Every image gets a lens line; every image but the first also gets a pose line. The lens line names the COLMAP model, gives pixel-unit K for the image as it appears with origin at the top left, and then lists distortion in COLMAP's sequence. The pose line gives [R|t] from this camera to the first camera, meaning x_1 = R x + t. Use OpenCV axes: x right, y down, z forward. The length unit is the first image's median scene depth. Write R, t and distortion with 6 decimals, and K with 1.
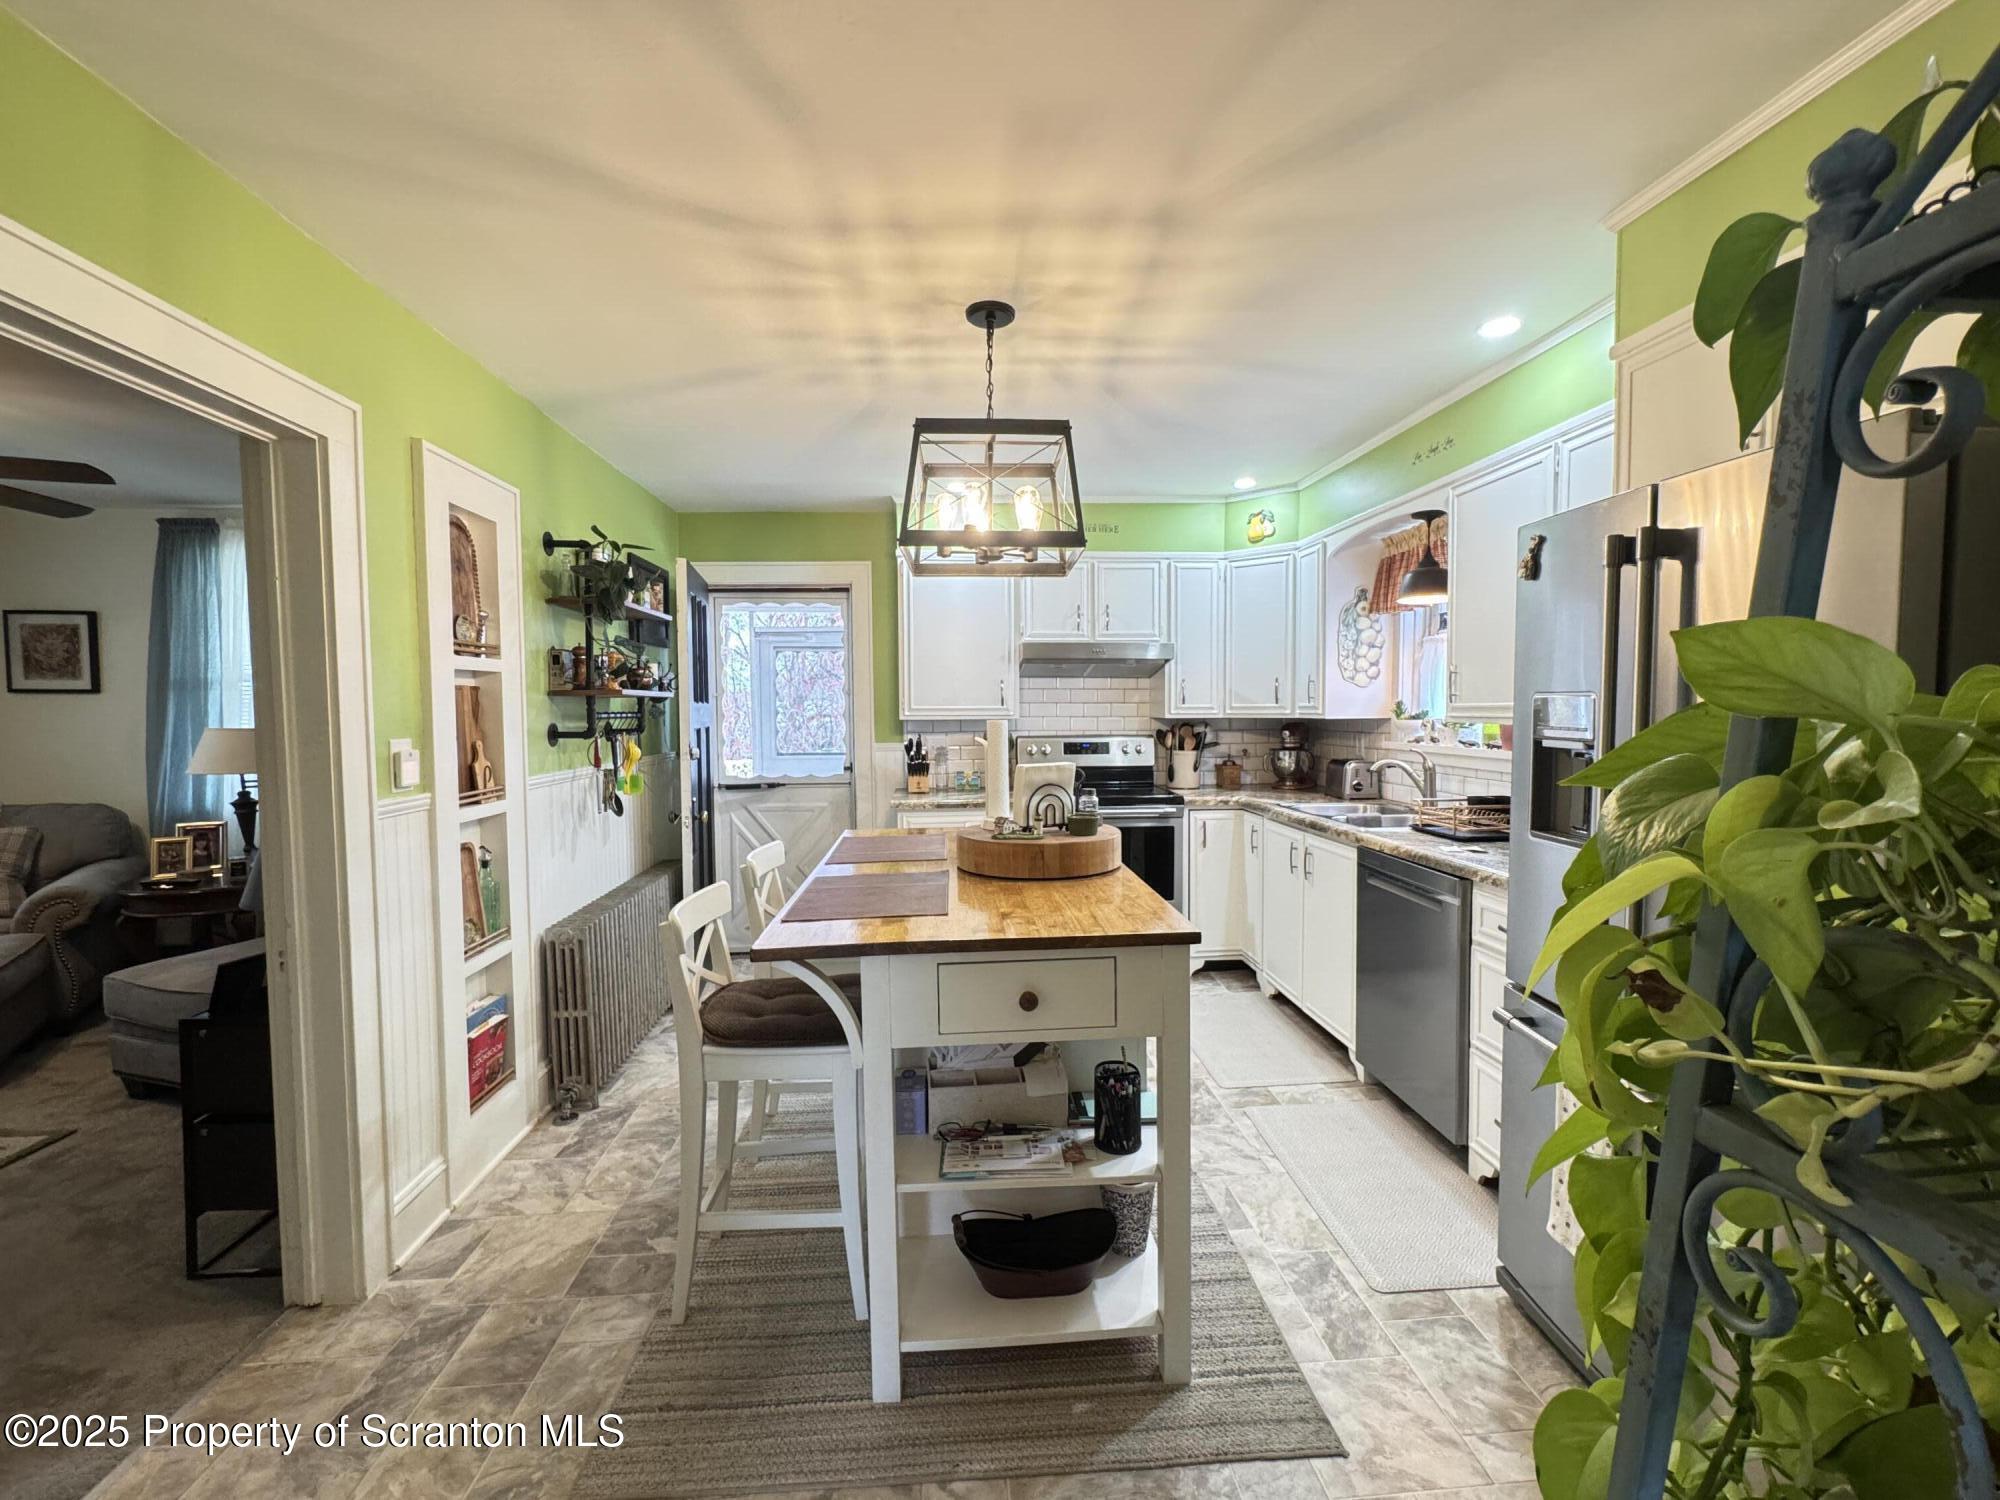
lens RADIAL K [[855.0, 0, 1004.0], [0, 855.0, 750.9], [0, 0, 1]] dist [0.000648, -0.000004]
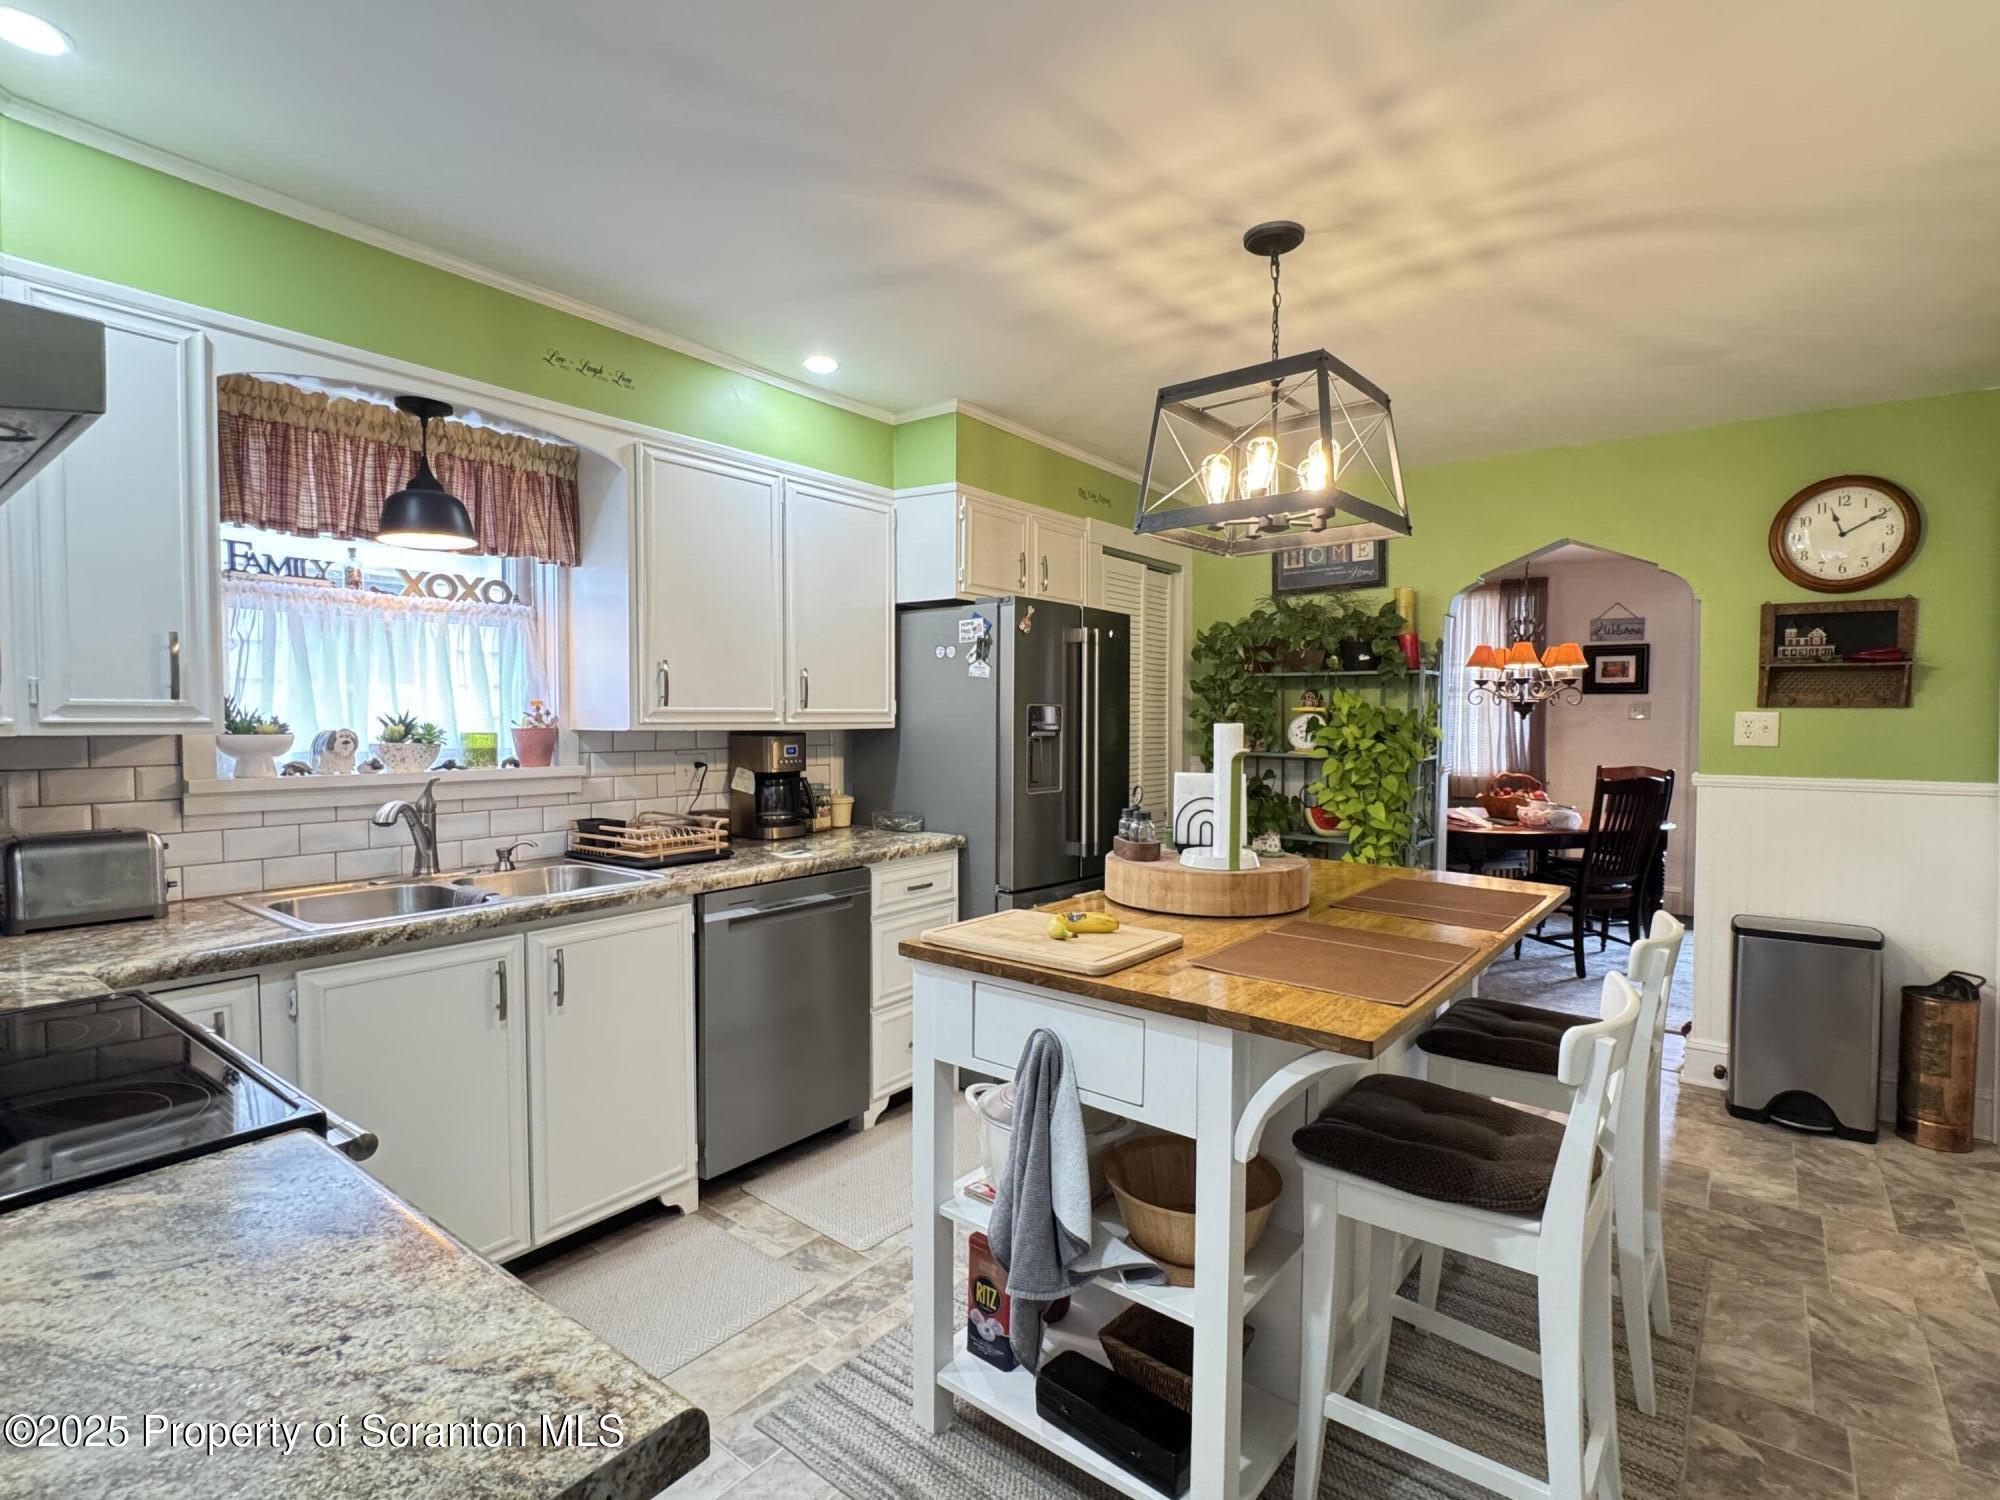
lens RADIAL K [[980.4, 0, 1006.2], [0, 980.4, 747.5], [0, 0, 1]] dist [0.002544, -0.000182]
pose [[-0.743661, -0.014366, 0.668402, -0.273042], [0.038236, 0.997219, 0.063975, -0.048594], [-0.667462, 0.073133, -0.741044, 1.114560]]
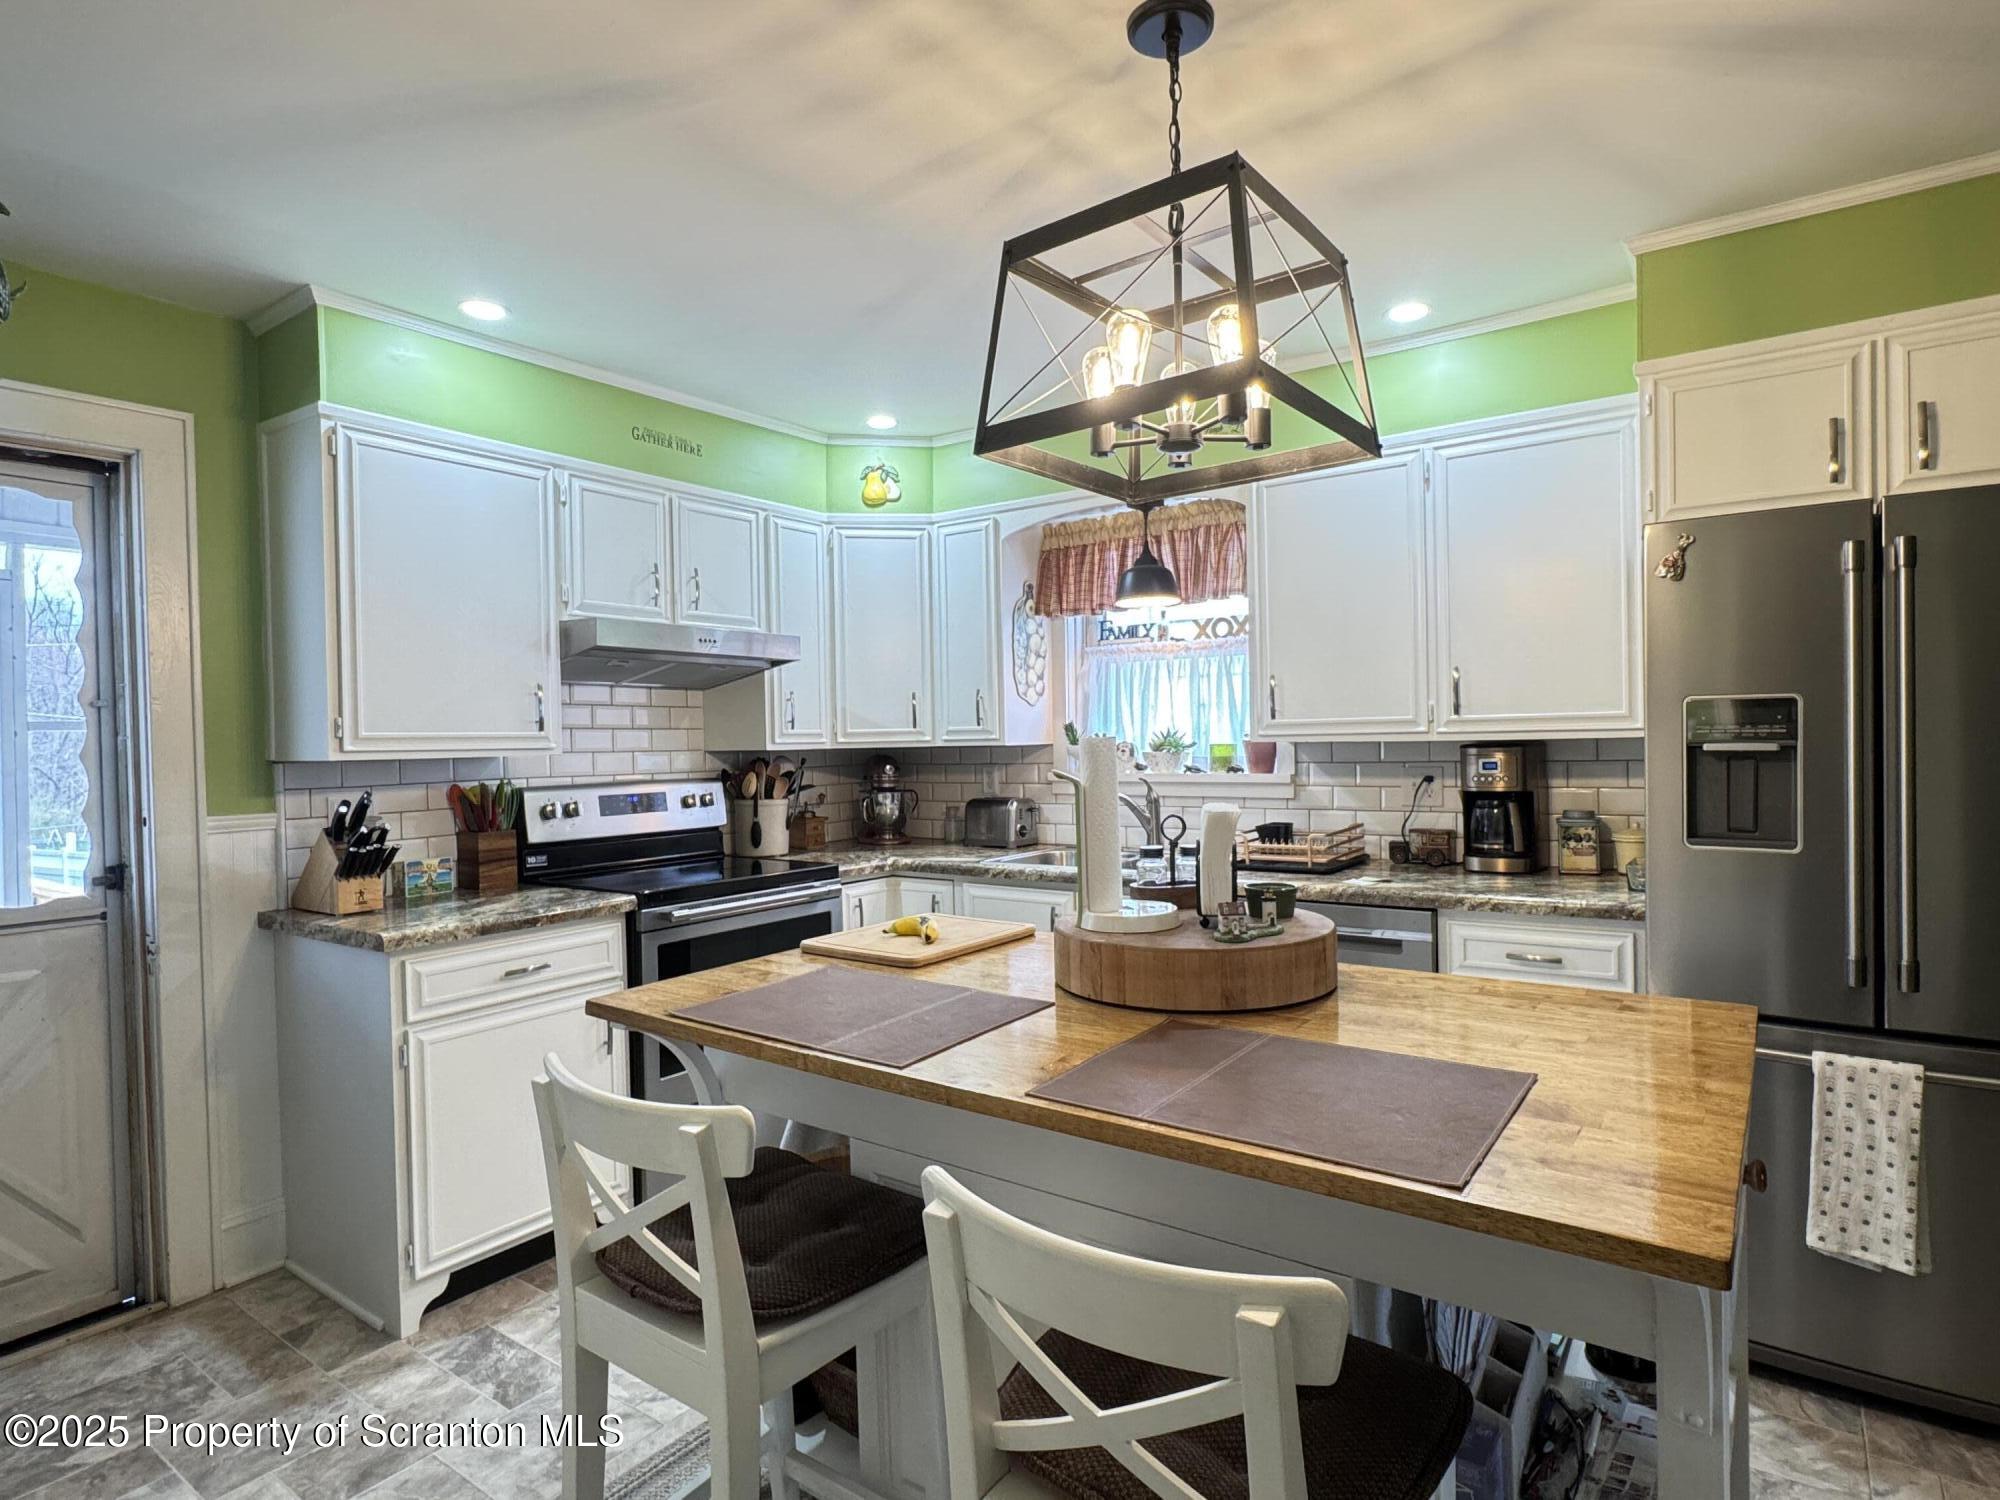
lens RADIAL K [[1079.9, 0, 1000.4], [0, 1079.9, 749.7], [0, 0, 1]] dist [-0.002289, -0.000807]
pose [[0.642892, -0.012687, 0.765851, -0.376909], [0.053735, 0.998146, -0.028573, -0.006390], [-0.764069, 0.059523, 0.642382, 0.376992]]
